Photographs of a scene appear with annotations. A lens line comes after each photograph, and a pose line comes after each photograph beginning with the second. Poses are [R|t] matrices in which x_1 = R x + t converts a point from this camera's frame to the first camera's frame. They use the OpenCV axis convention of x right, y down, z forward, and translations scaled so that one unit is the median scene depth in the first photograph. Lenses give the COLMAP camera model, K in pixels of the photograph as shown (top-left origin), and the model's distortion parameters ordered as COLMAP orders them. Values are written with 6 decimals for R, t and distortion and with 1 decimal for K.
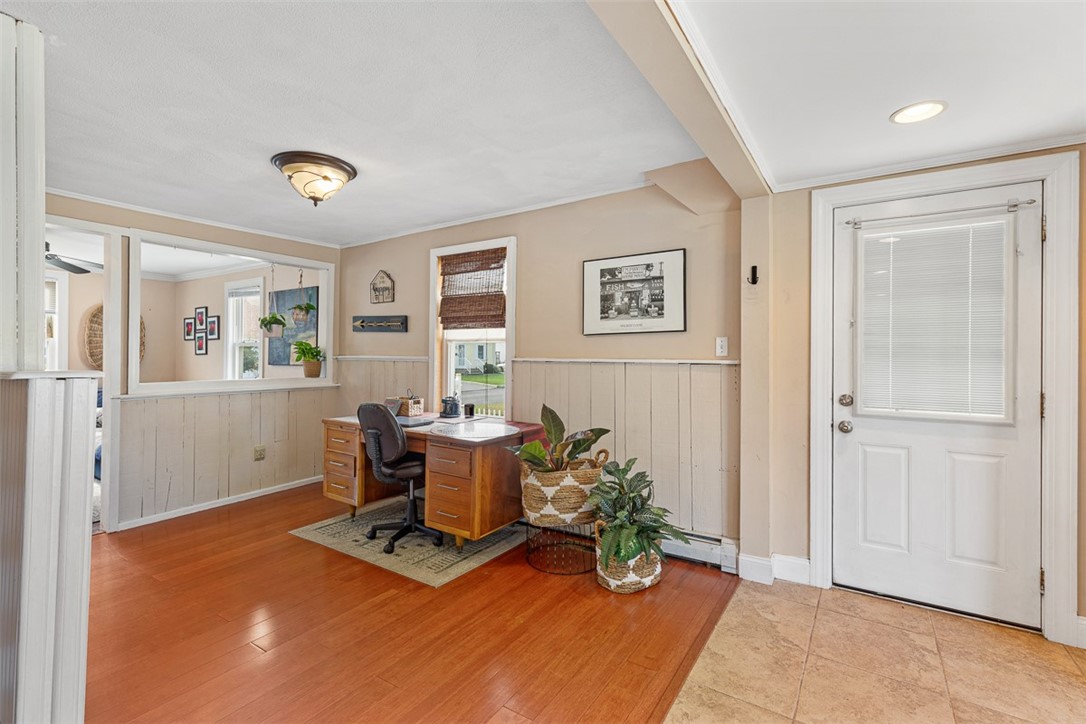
lens RADIAL K [[497.6, 0, 544.6], [0, 497.6, 355.2], [0, 0, 1]] dist [0.005206, 0.000503]
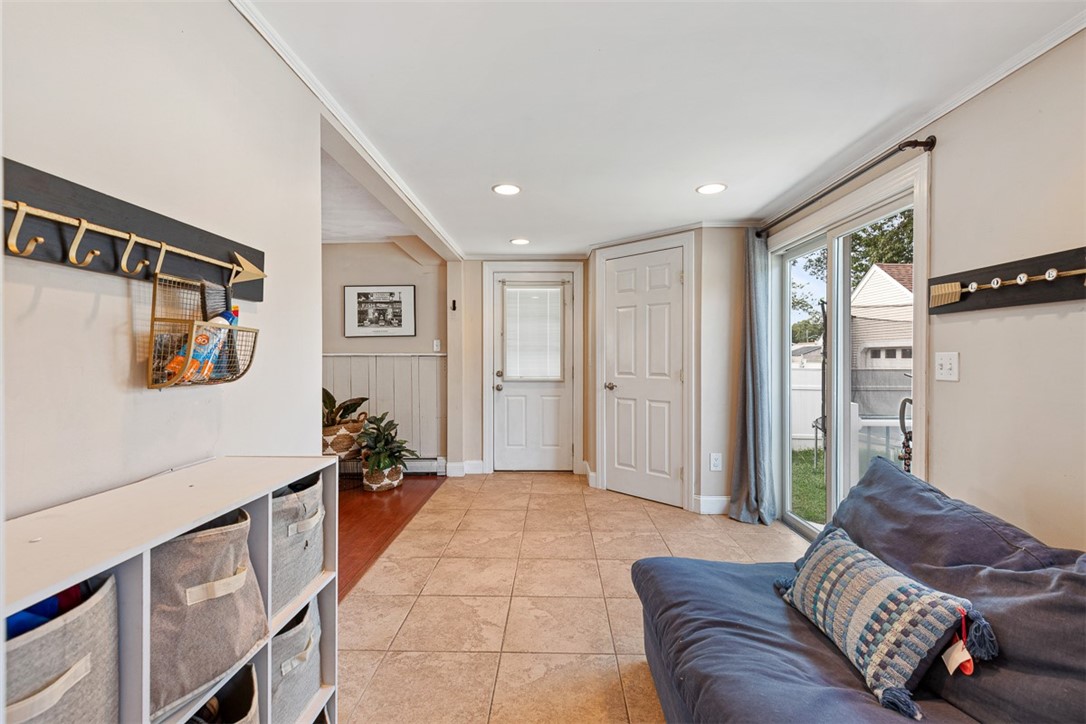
lens RADIAL K [[497.6, 0, 544.6], [0, 497.6, 355.2], [0, 0, 1]] dist [0.005206, 0.000503]
pose [[0.848970, -0.006222, 0.528404, -0.213941], [0.003864, 0.999977, 0.005567, 0.007581], [-0.528426, -0.002685, 0.848975, -0.593067]]
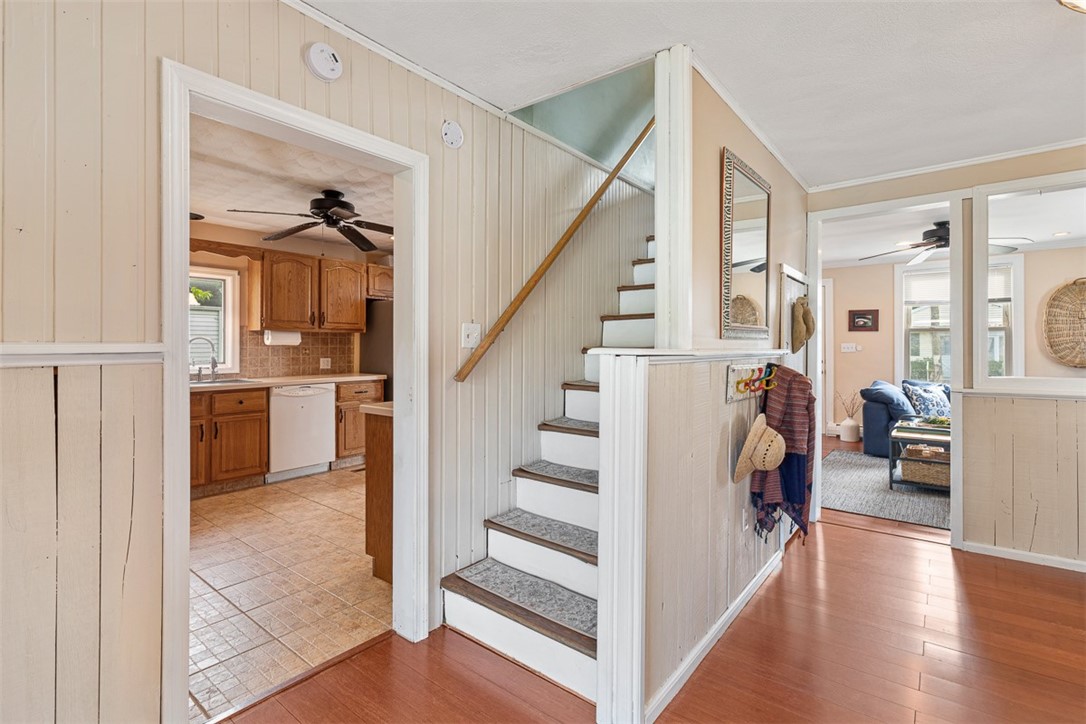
lens RADIAL K [[499.1, 0, 545.5], [0, 499.1, 344.7], [0, 0, 1]] dist [0.005332, 0.000376]
pose [[-0.098876, -0.012553, -0.995021, 0.067786], [0.001277, 0.999918, -0.012742, 0.017648], [0.995099, -0.002531, -0.098851, 0.430914]]
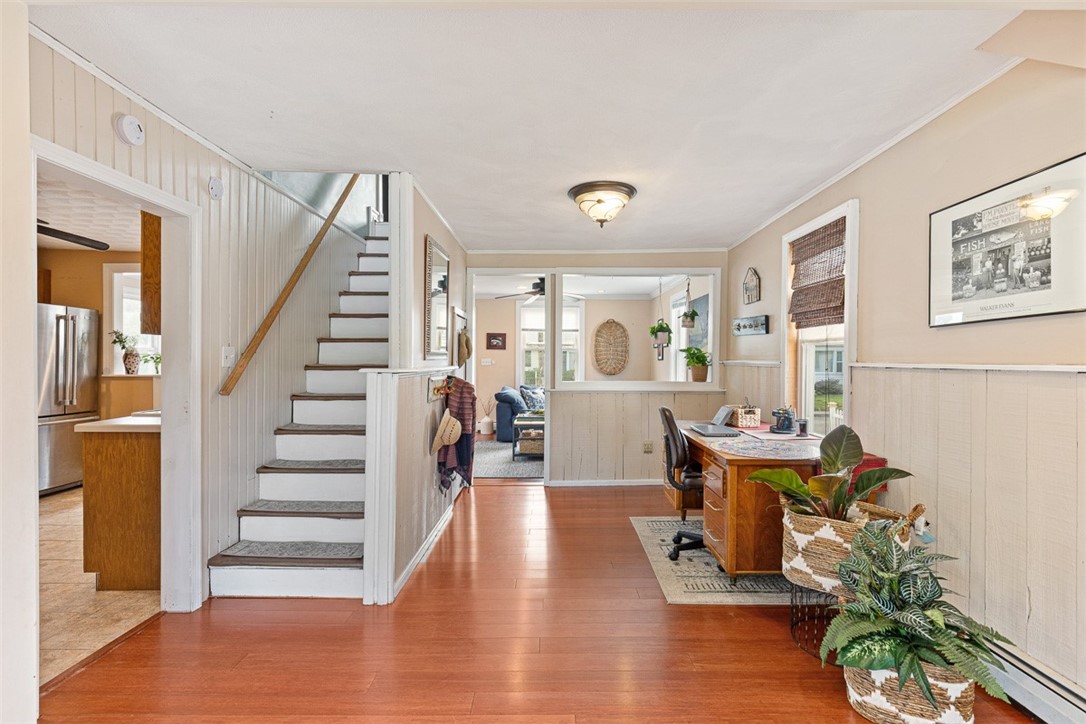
lens RADIAL K [[528.8, 0, 543.0], [0, 528.8, 362.0], [0, 0, 1]] dist [-0.000710, -0.000049]
pose [[0.535246, -0.000209, -0.844696, 0.427839], [0.001379, 0.999999, 0.000626, 0.004145], [0.844695, -0.001500, 0.535246, 0.219295]]
